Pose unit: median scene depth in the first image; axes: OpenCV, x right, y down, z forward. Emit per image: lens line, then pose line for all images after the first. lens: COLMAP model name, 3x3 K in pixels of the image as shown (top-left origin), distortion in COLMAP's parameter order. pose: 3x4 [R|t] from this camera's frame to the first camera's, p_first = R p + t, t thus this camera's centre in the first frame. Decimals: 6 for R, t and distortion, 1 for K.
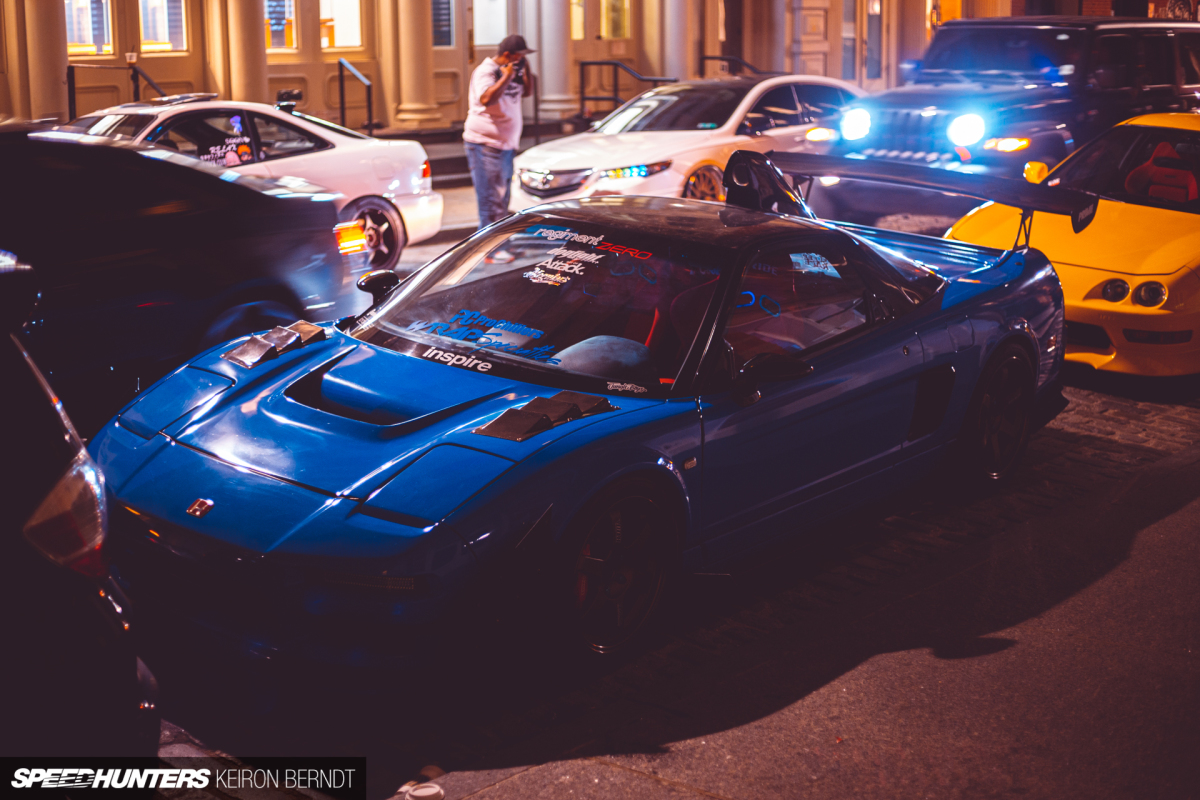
lens RADIAL K [[1741.5, 0, 600.0], [0, 1741.5, 400.0], [0, 0, 1]] dist [-0.113259, -0.004315]
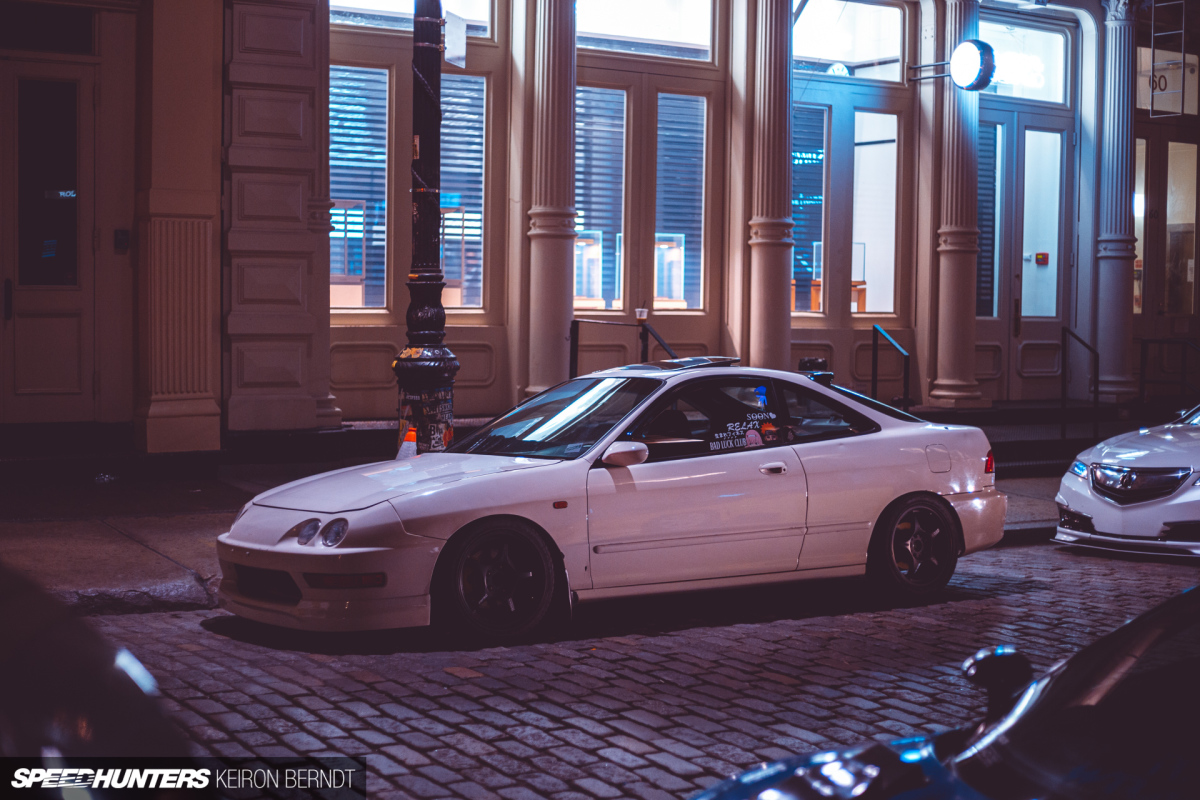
lens RADIAL K [[1741.5, 0, 600.0], [0, 1741.5, 400.0], [0, 0, 1]] dist [-0.113259, -0.004315]
pose [[0.958591, 0.040255, -0.281925, -0.032960], [-0.083245, 0.986329, -0.142214, -0.022217], [0.272347, 0.159794, 0.948838, 0.128516]]
